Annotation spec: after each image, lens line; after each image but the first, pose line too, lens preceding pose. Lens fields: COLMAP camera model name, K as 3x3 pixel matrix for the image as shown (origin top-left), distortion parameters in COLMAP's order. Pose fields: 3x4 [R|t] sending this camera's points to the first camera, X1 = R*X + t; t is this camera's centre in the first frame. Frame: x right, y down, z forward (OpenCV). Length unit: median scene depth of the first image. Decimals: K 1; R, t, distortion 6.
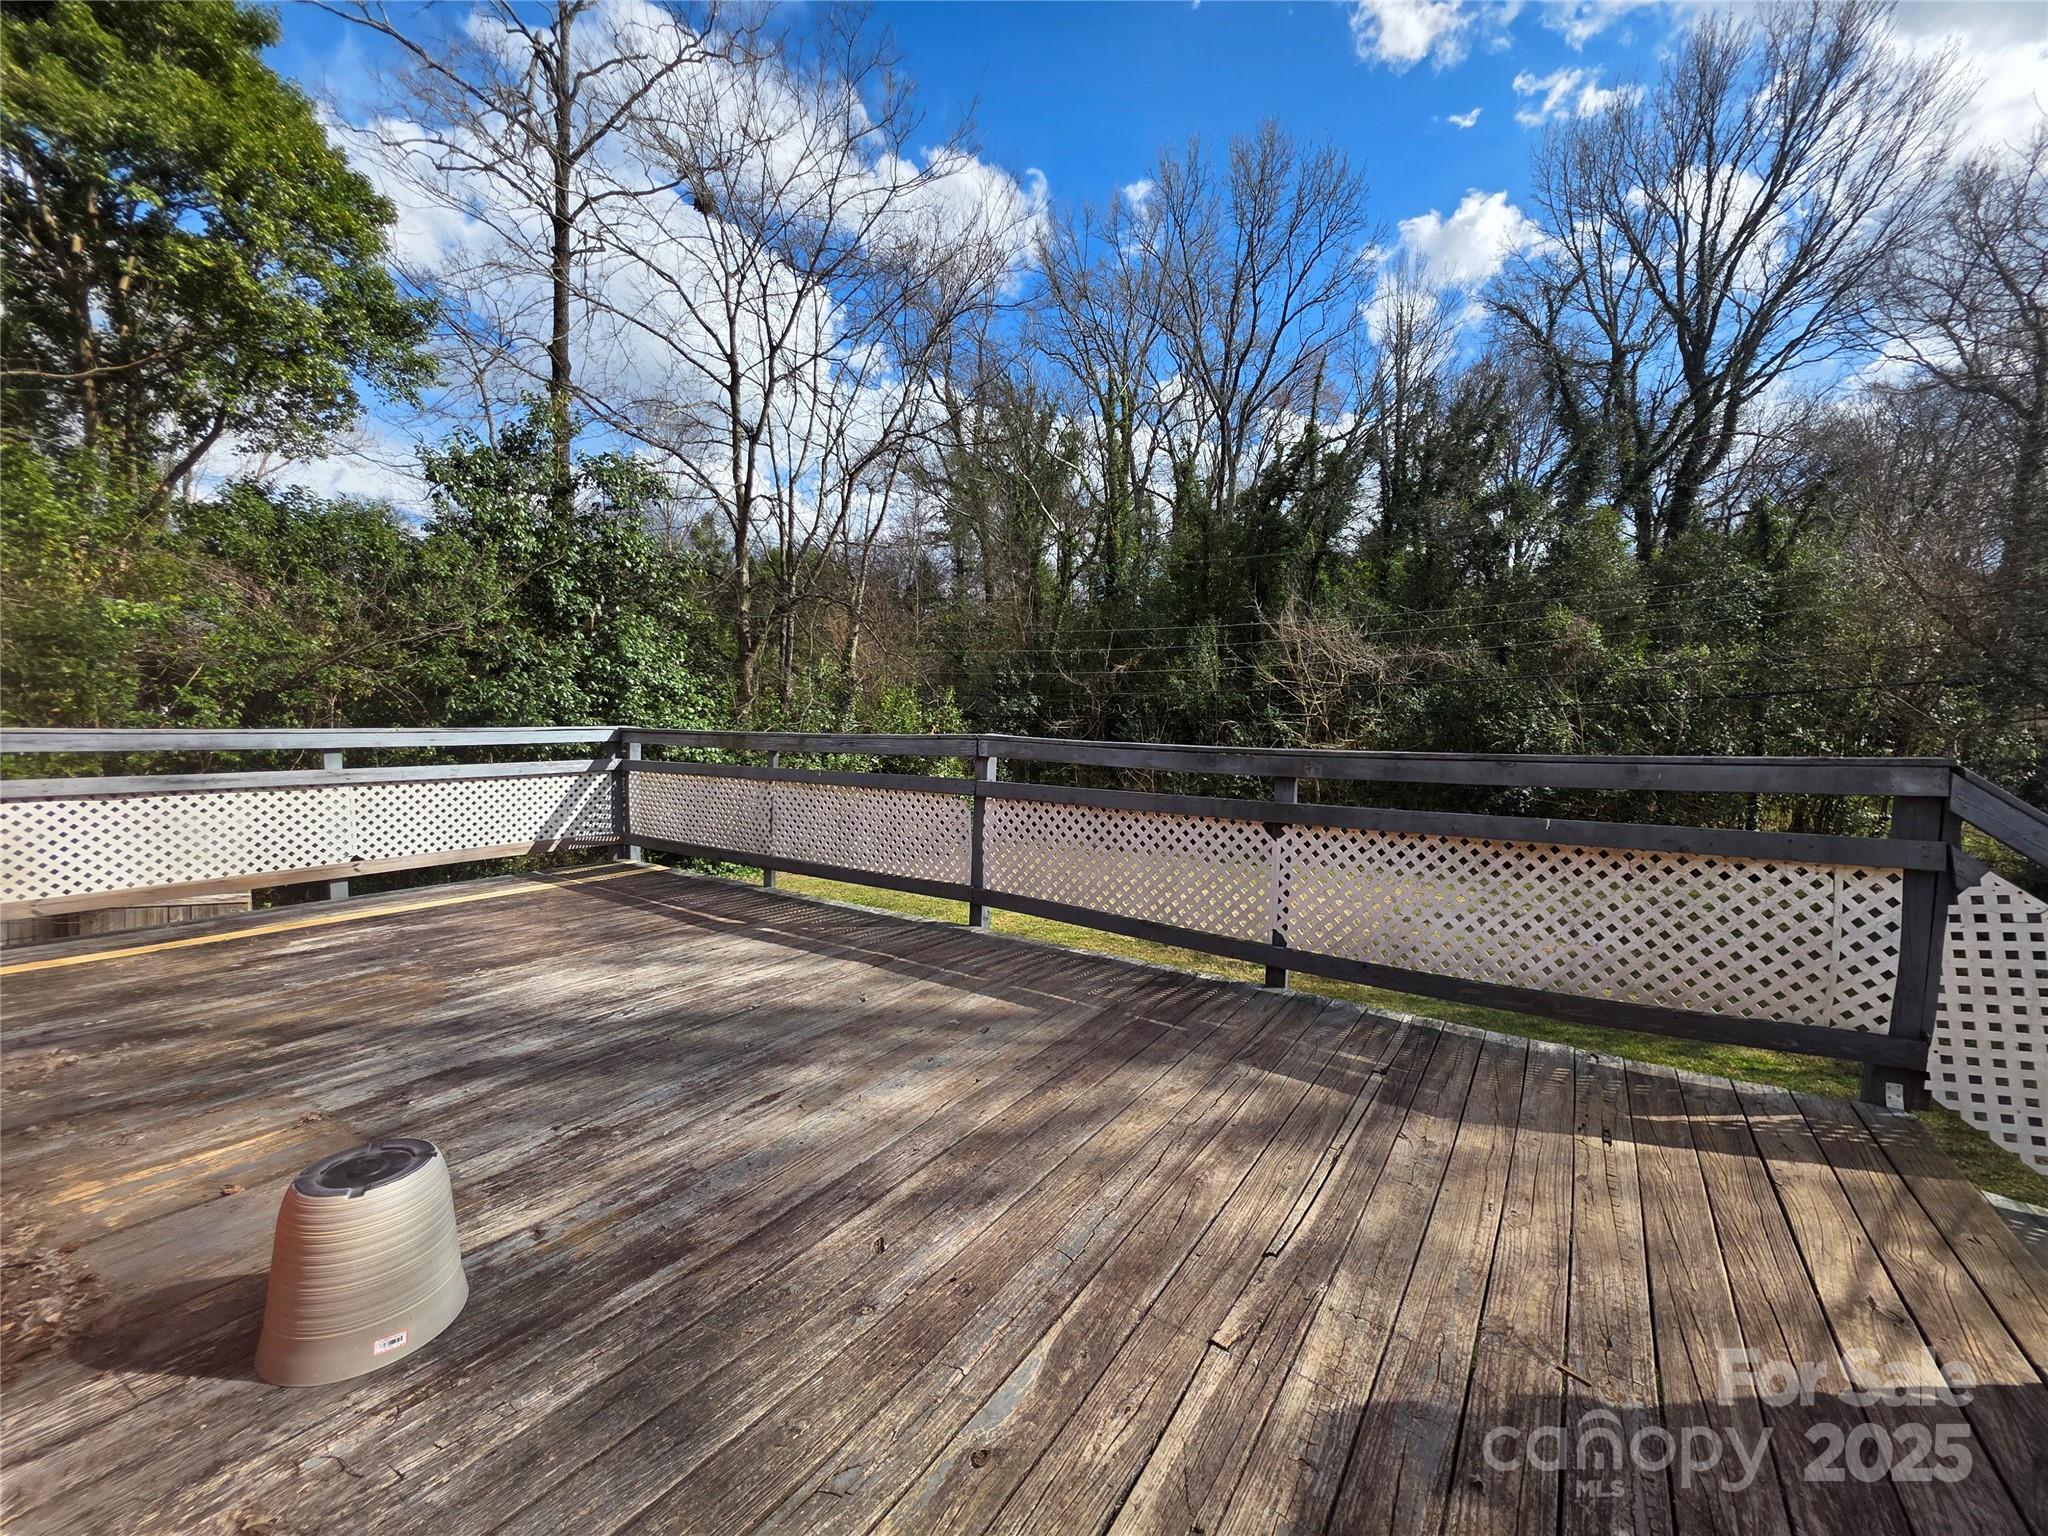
lens RADIAL K [[817.6, 0, 1030.6], [0, 817.6, 770.6], [0, 0, 1]] dist [0.000871, 0.001008]
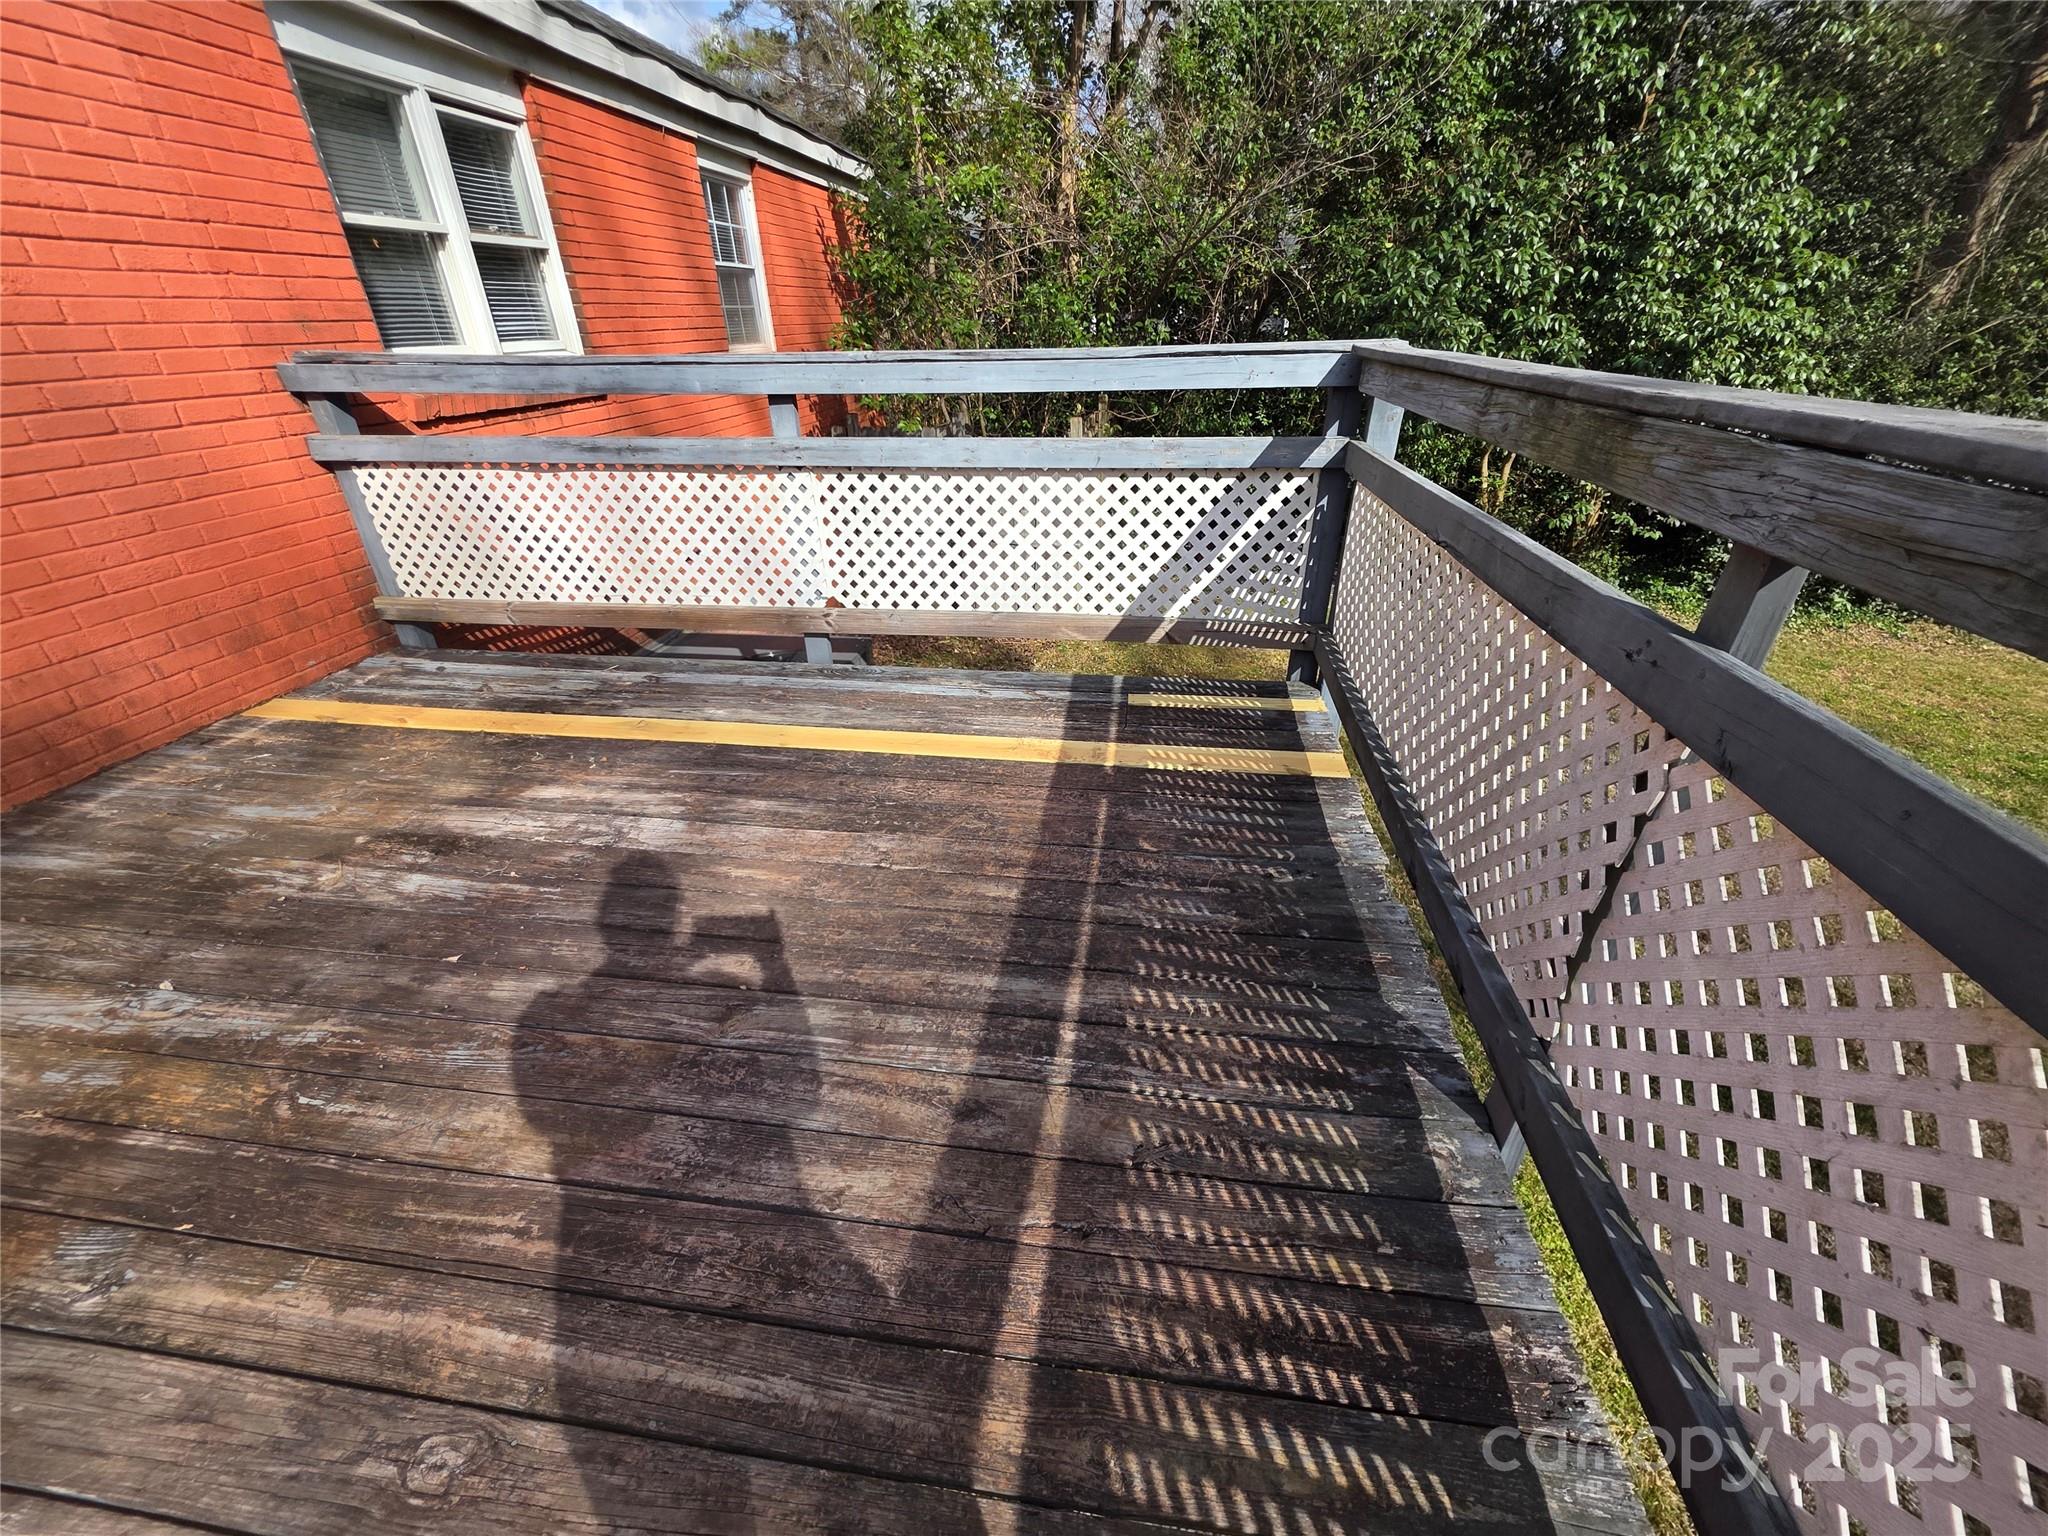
lens RADIAL K [[817.6, 0, 1017.8], [0, 817.6, 762.2], [0, 0, 1]] dist [0.000871, 0.001008]
pose [[0.435035, 0.413420, -0.799893, -0.063698], [-0.035220, 0.895495, 0.443676, -0.013434], [0.899724, -0.164843, 0.404132, 0.215533]]
